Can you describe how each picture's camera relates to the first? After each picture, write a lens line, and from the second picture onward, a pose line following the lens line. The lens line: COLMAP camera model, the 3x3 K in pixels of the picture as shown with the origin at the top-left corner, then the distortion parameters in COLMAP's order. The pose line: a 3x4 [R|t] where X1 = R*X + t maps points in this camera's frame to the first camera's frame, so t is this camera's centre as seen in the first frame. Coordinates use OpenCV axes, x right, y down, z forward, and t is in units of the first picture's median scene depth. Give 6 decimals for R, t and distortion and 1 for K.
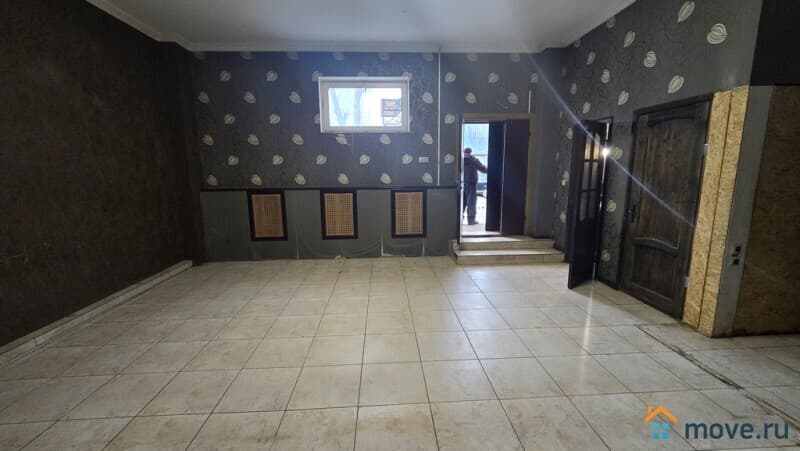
lens RADIAL K [[326.7, 0, 400.1], [0, 326.7, 223.8], [0, 0, 1]] dist [0.001775, 0.000149]
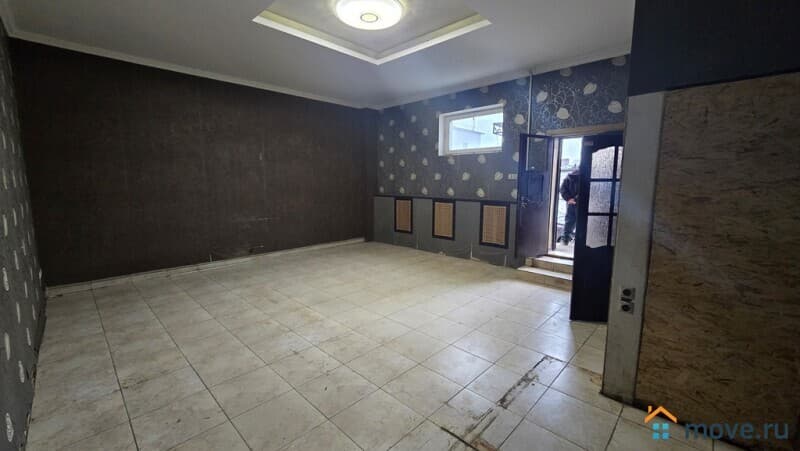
lens RADIAL K [[326.7, 0, 401.5], [0, 326.7, 225.2], [0, 0, 1]] dist [0.001775, 0.000149]
pose [[0.679711, 0.110683, -0.725081, 0.633789], [-0.134671, 0.990576, 0.024967, -0.016650], [0.721011, 0.080677, 0.688211, 0.013167]]
